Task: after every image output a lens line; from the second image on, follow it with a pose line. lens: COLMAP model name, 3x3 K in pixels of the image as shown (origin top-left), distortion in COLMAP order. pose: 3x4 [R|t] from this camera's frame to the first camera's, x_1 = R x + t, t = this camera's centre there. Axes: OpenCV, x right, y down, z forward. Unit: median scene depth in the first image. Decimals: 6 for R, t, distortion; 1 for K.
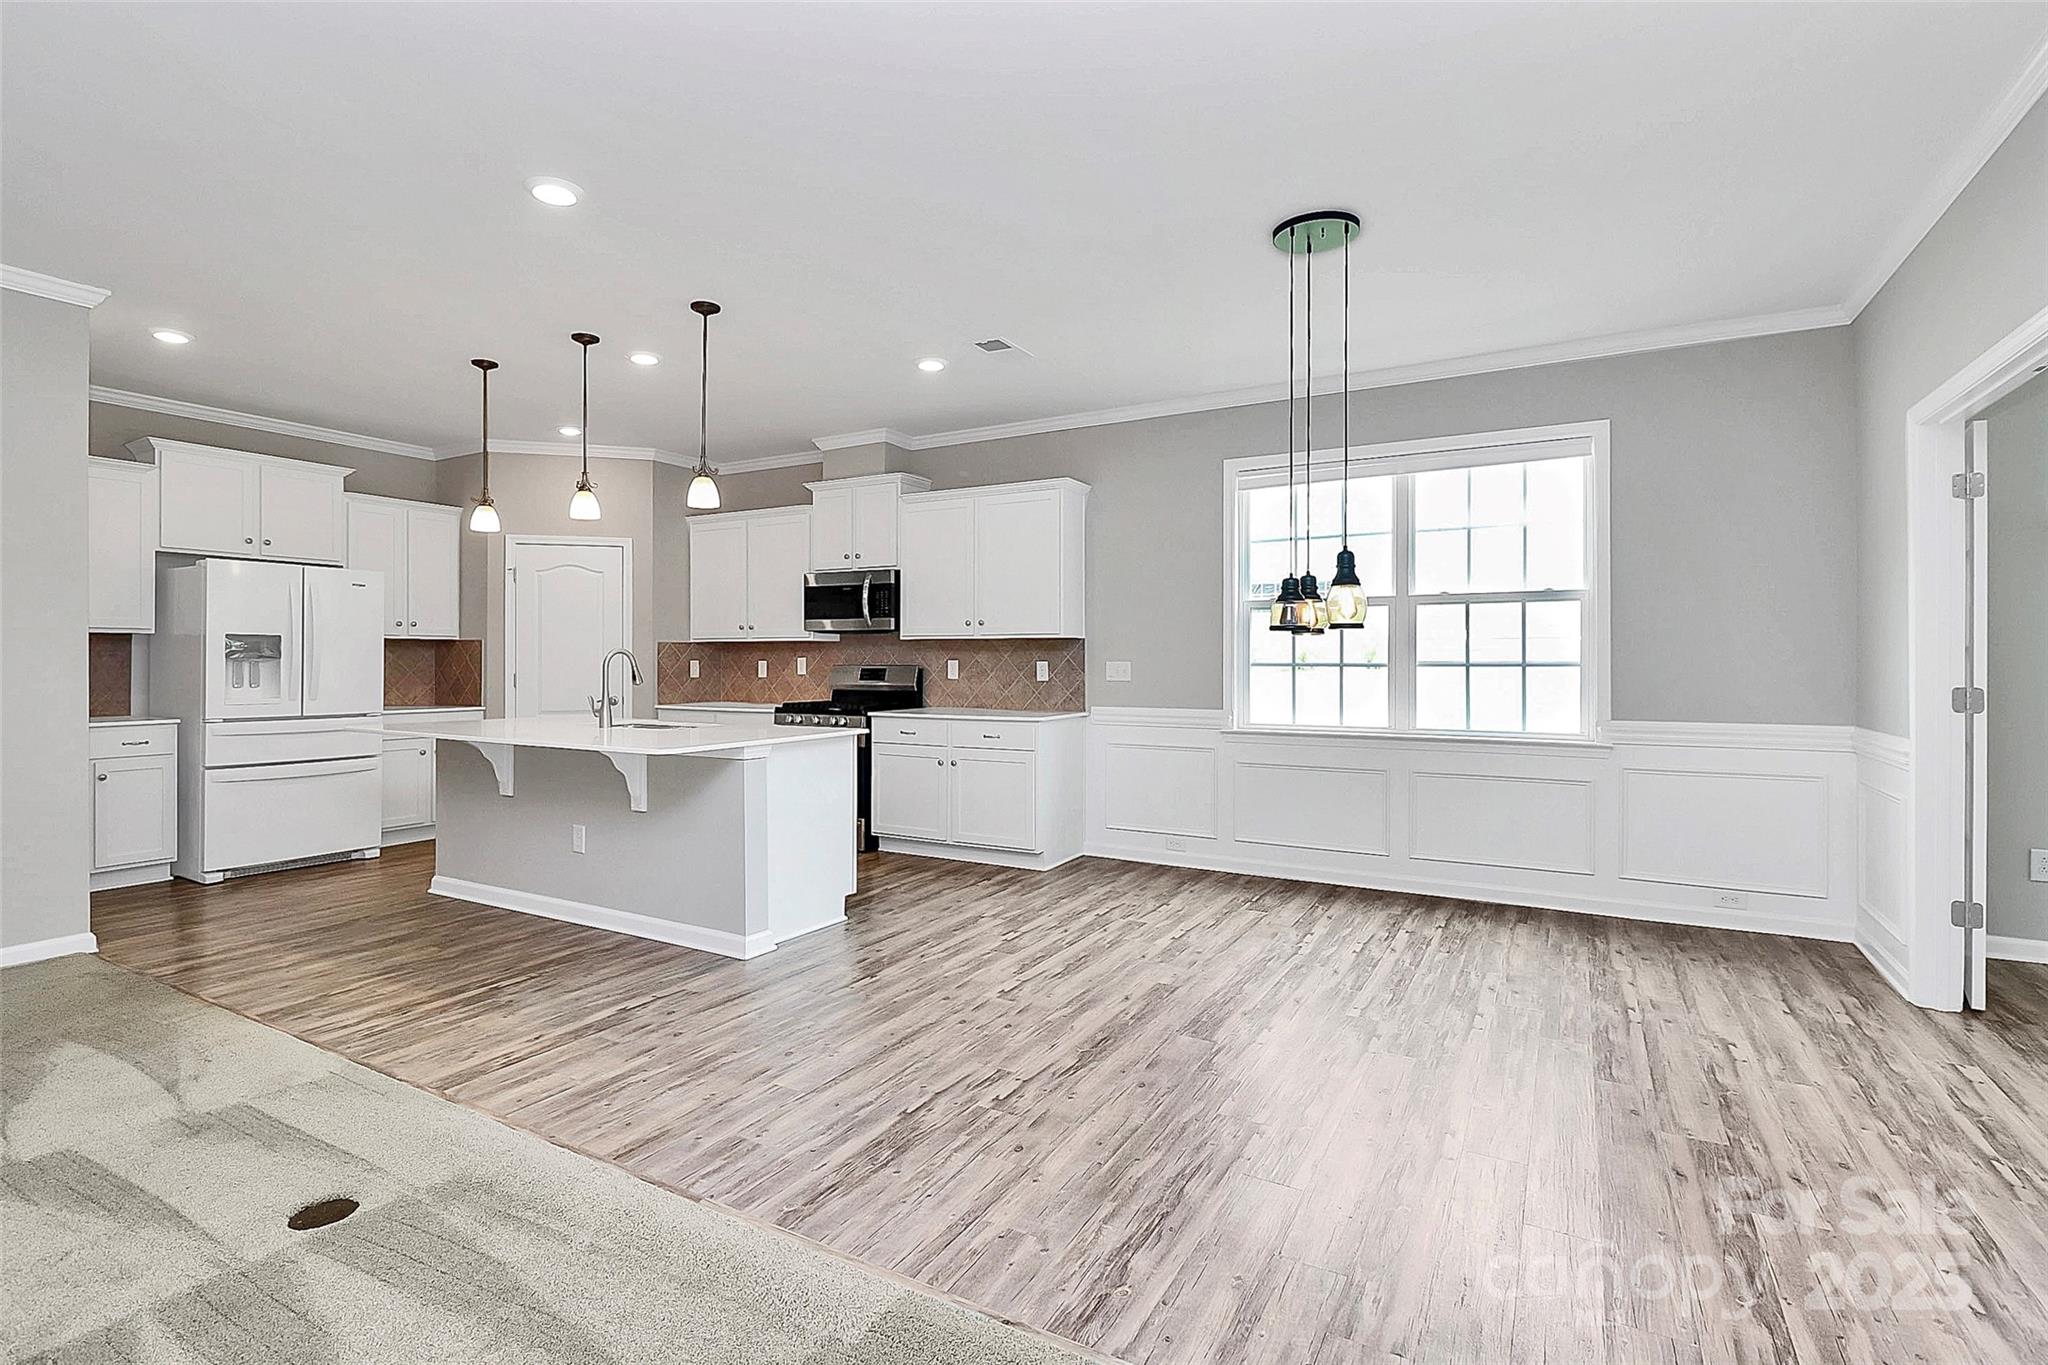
lens RADIAL K [[959.8, 0, 1024.4], [0, 959.8, 662.4], [0, 0, 1]] dist [0.007844, -0.011345]
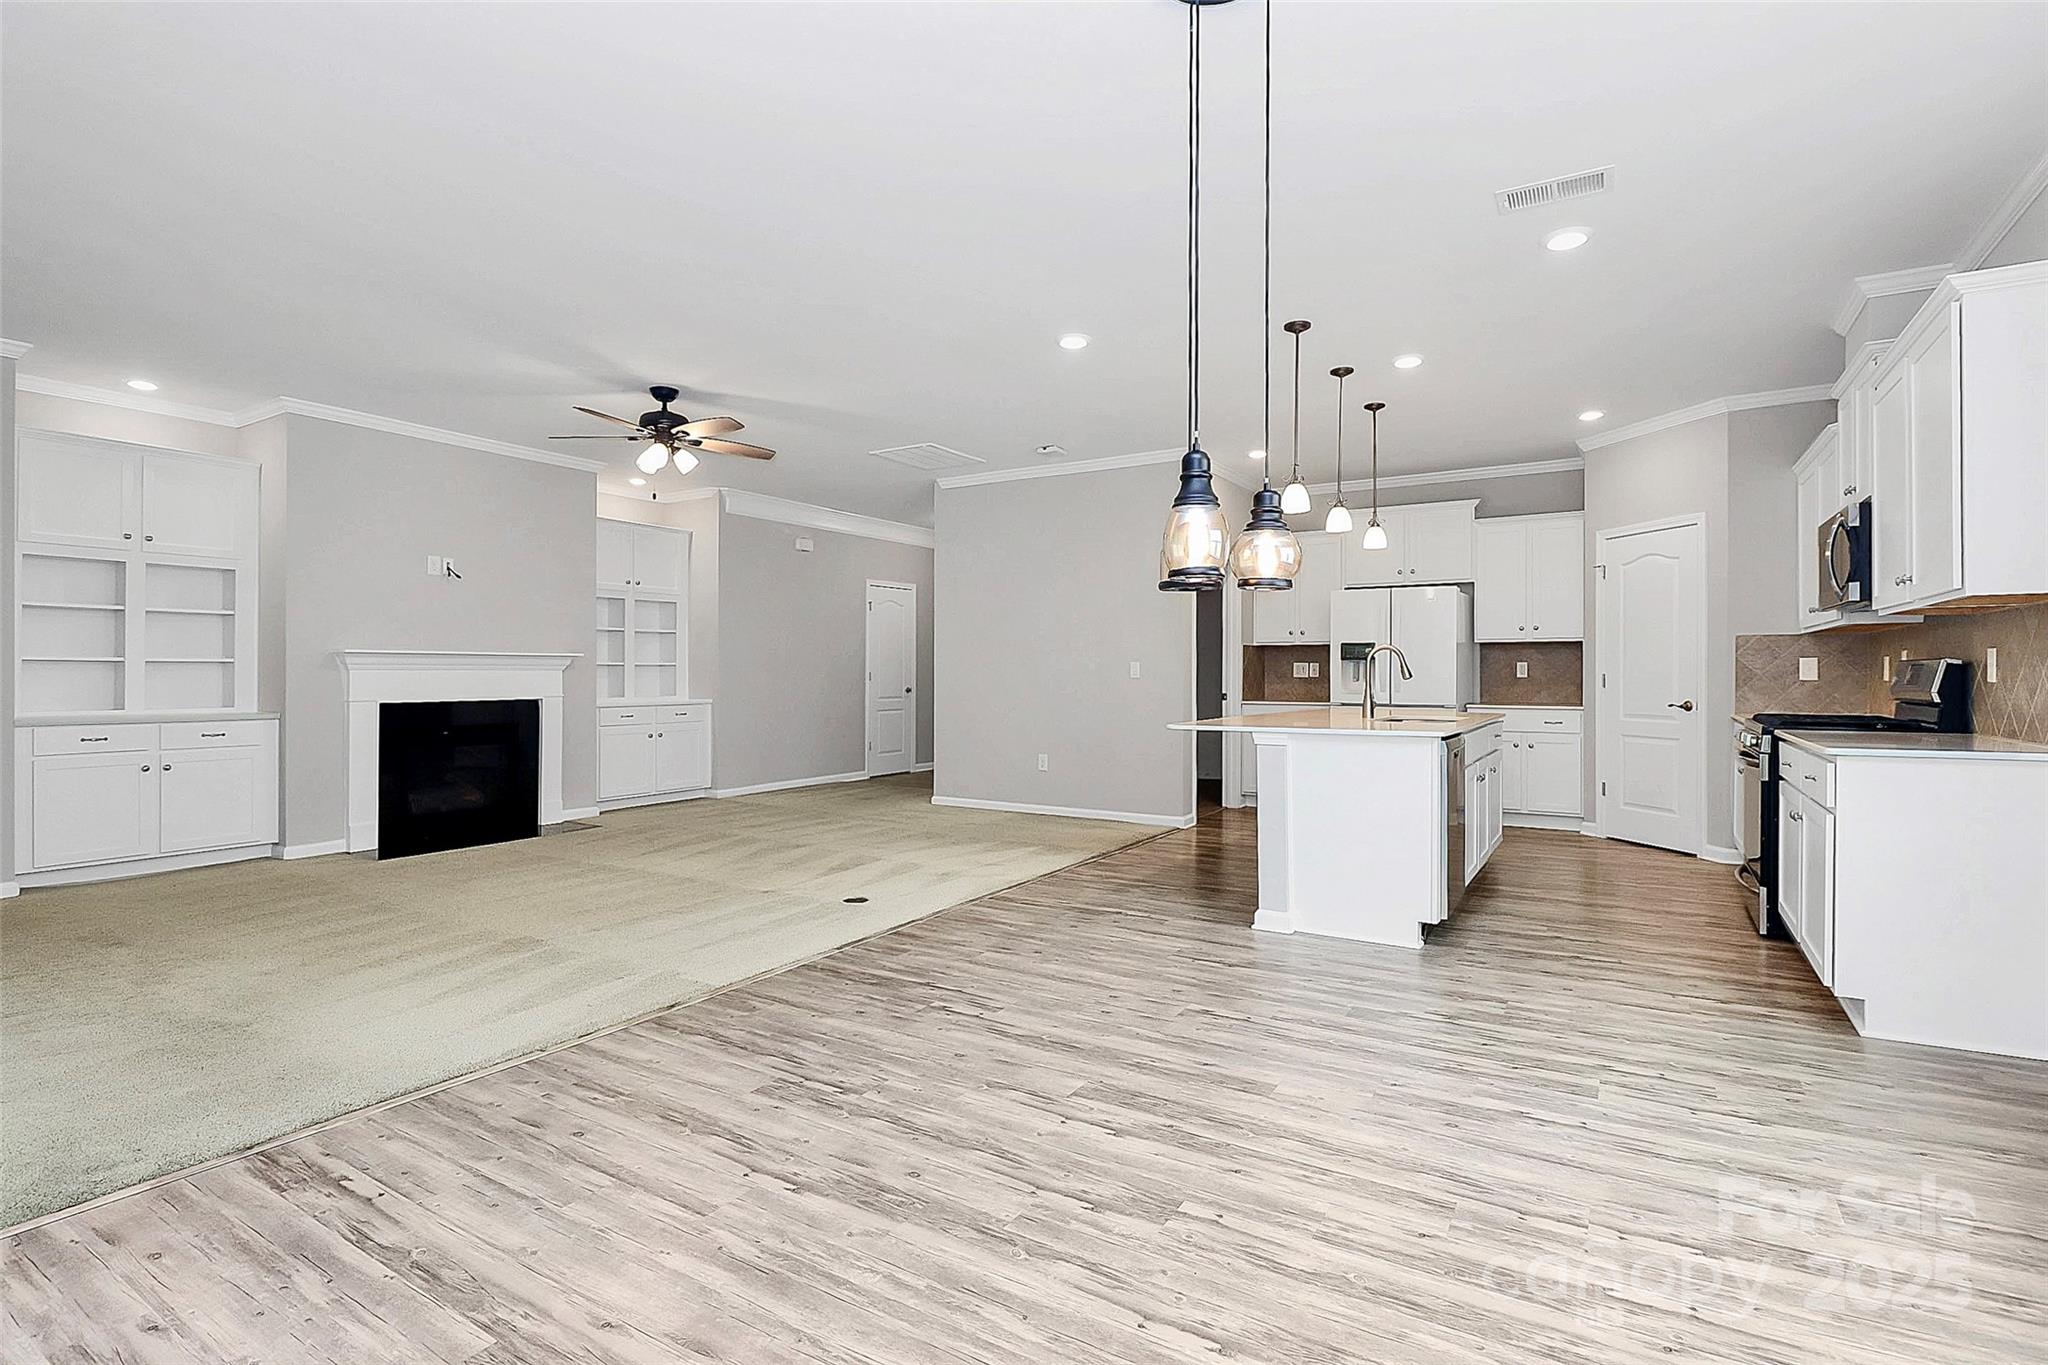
lens RADIAL K [[976.2, 0, 1026.3], [0, 976.2, 672.4], [0, 0, 1]] dist [-0.003147, -0.011642]
pose [[-0.035270, -0.002978, -0.999373, 0.873896], [-0.001838, 0.999994, -0.002914, 0.025821], [0.999376, 0.001734, -0.035275, 0.834312]]
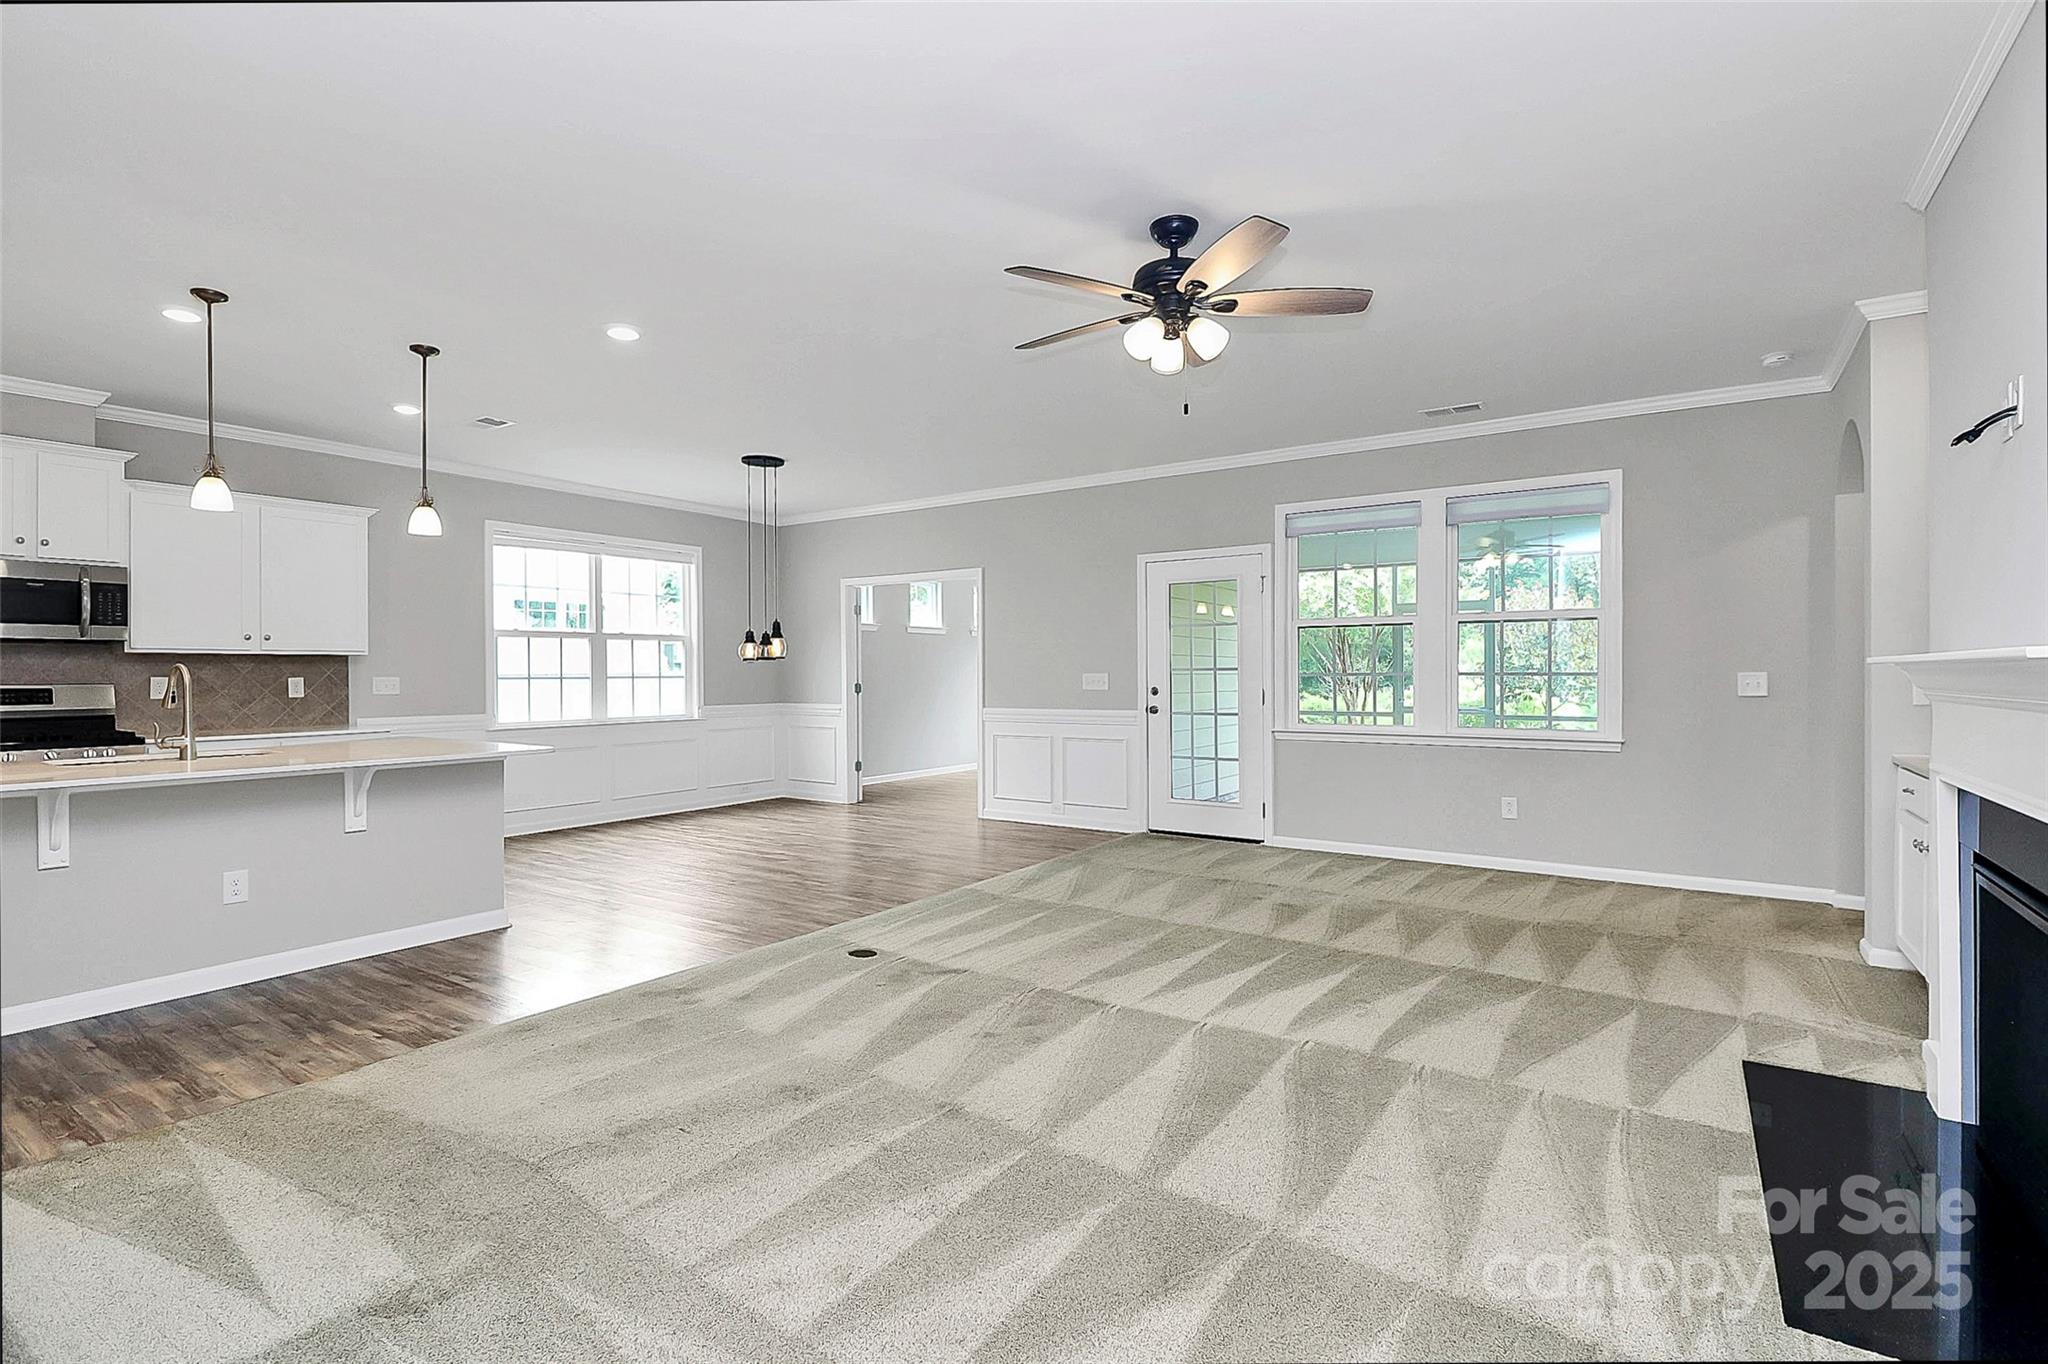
lens RADIAL K [[958.8, 0, 1014.6], [0, 958.8, 673.5], [0, 0, 1]] dist [-0.017807, -0.001001]
pose [[0.087373, -0.003569, 0.996169, -1.512858], [0.004278, 0.999986, 0.003207, -0.008229], [-0.996166, 0.003982, 0.087387, 0.284337]]
